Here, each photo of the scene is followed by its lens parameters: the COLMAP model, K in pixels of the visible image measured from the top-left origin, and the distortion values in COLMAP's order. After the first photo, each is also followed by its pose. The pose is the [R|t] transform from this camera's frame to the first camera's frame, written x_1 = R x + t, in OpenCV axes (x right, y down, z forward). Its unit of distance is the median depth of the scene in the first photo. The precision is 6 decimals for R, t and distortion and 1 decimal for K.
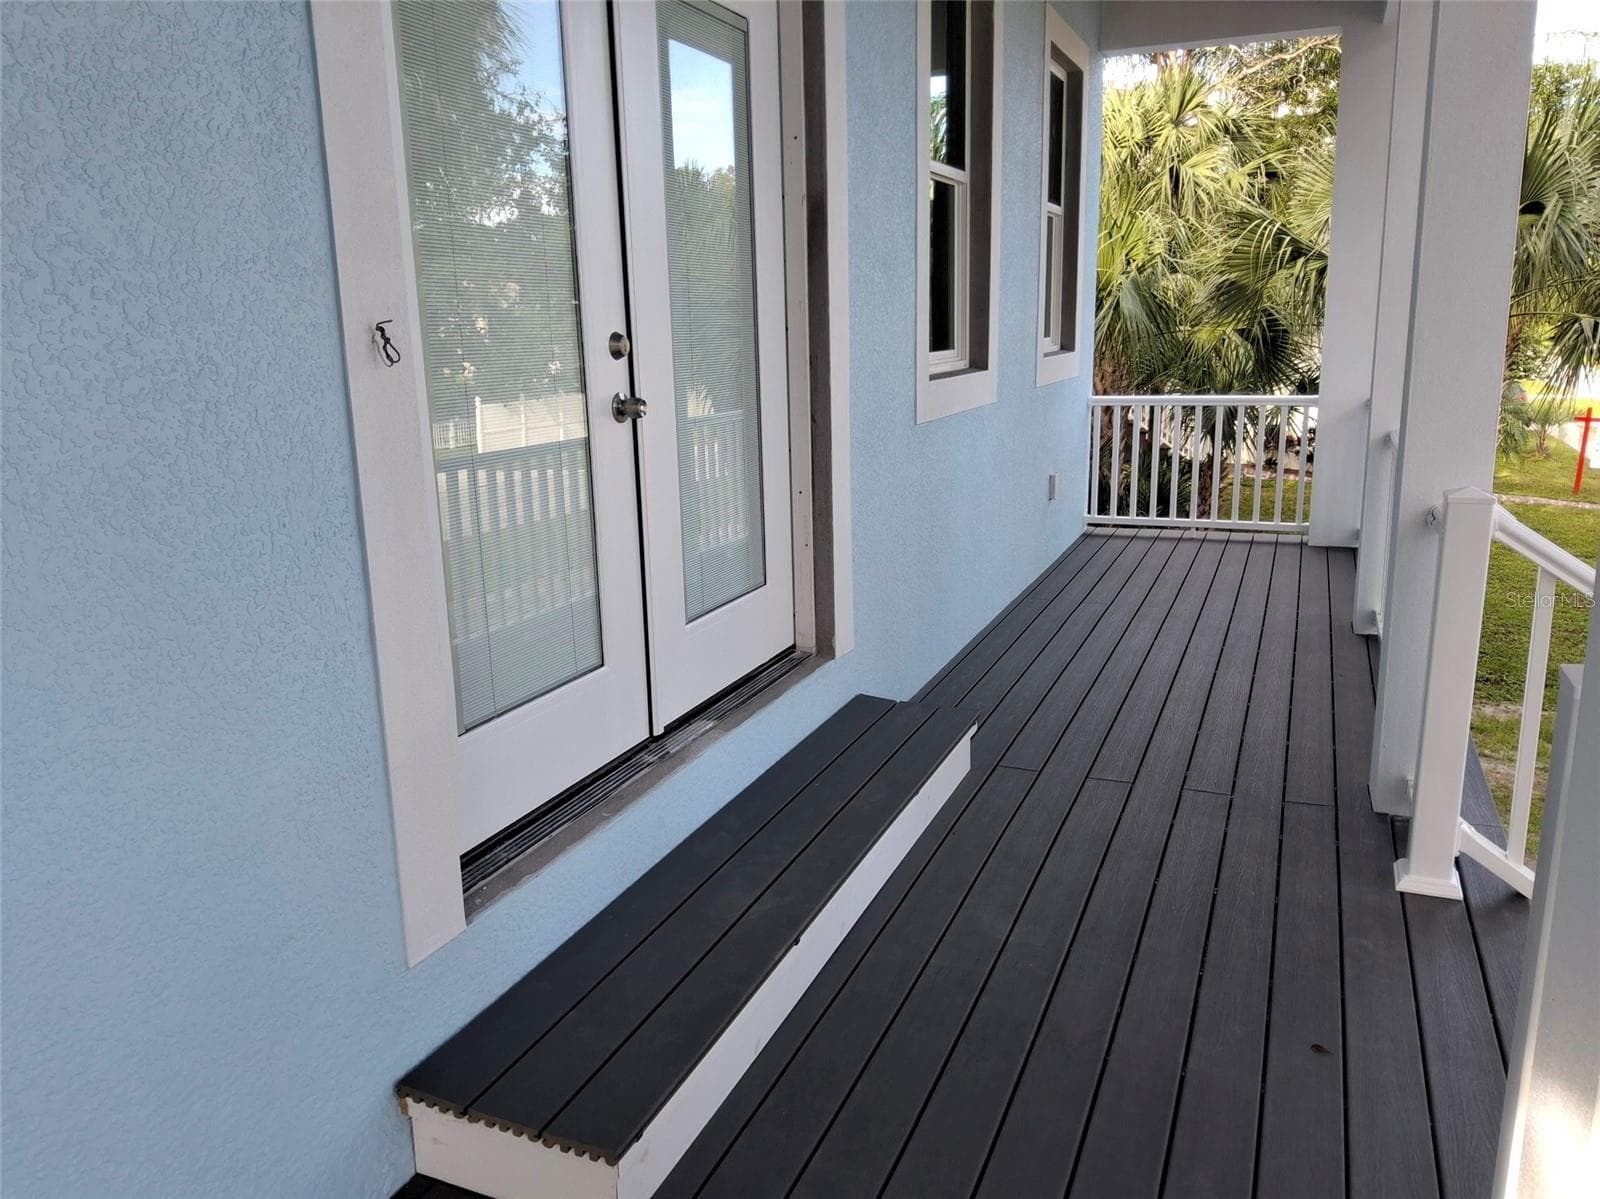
lens RADIAL K [[1190.2, 0, 800.0], [0, 1190.2, 599.5], [0, 0, 1]] dist [0.088186, -0.101850]
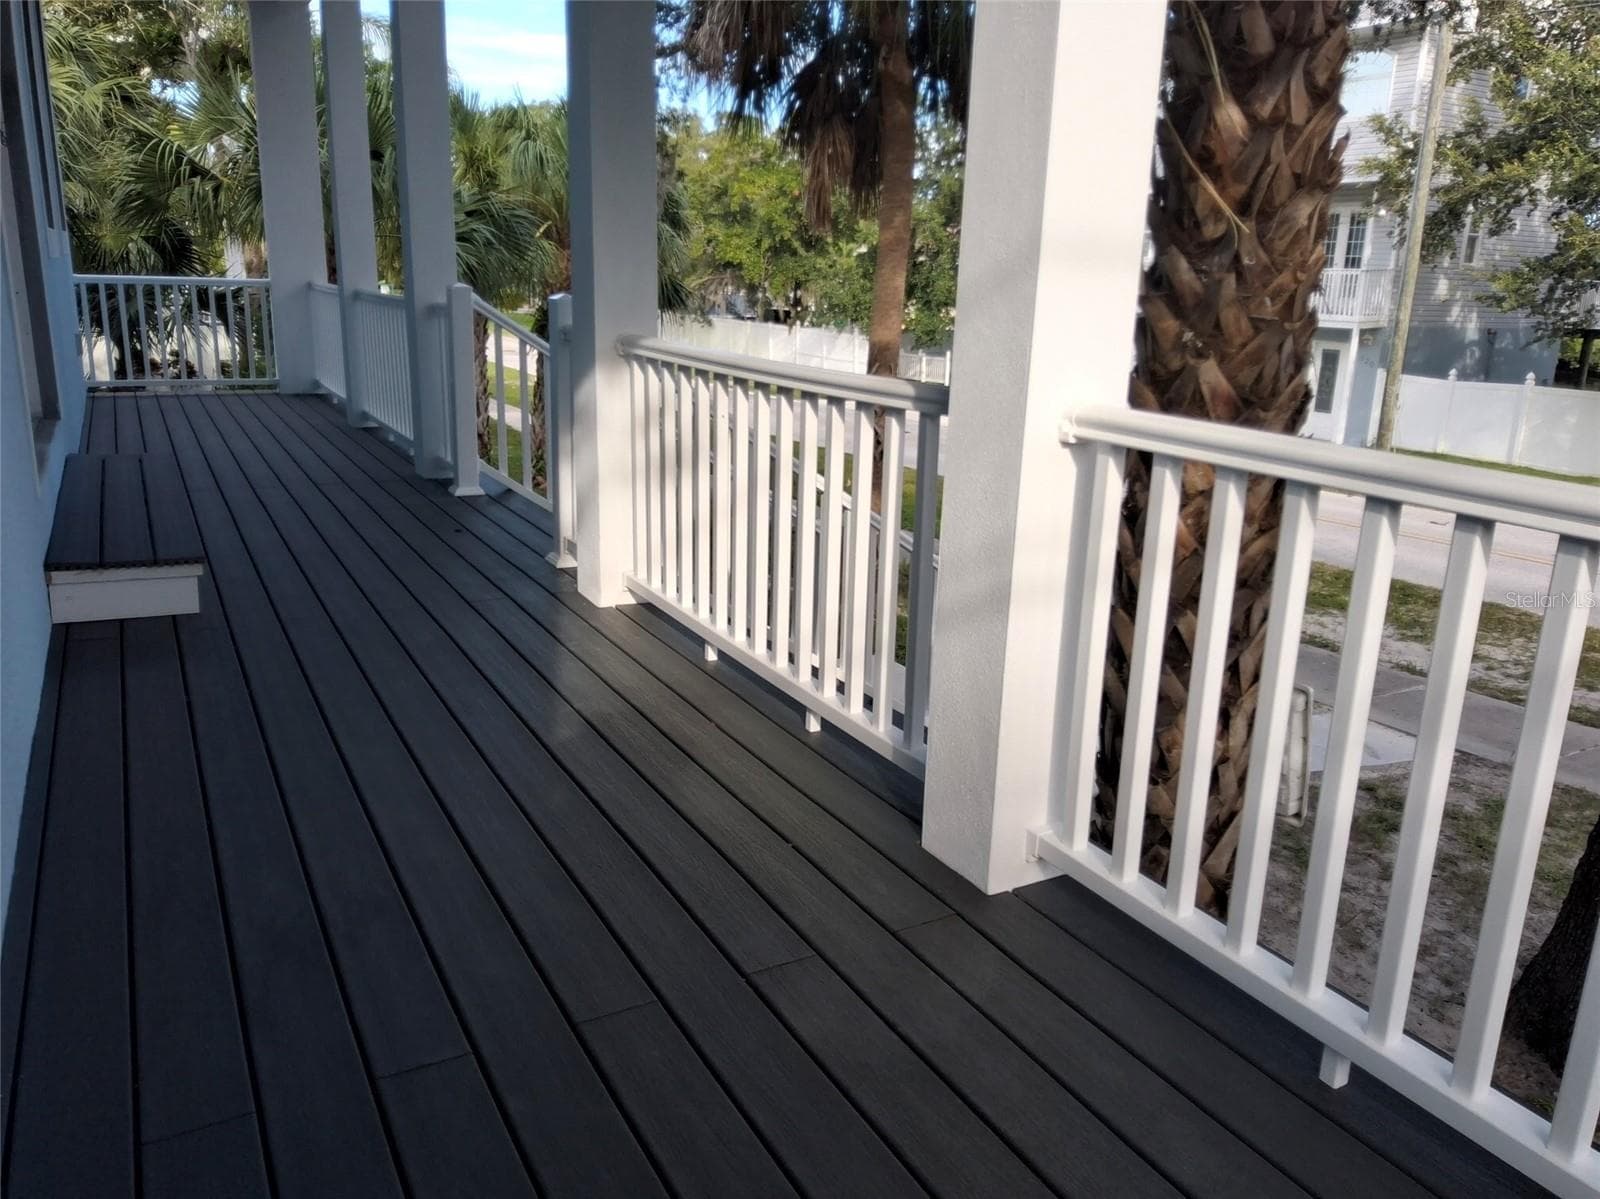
lens RADIAL K [[1190.2, 0, 800.0], [0, 1190.2, 599.5], [0, 0, 1]] dist [0.088186, -0.101850]
pose [[0.621362, -0.153975, 0.768245, -0.192886], [0.120973, 0.987596, 0.100094, 0.076795], [-0.774128, 0.030743, 0.632282, -0.187936]]
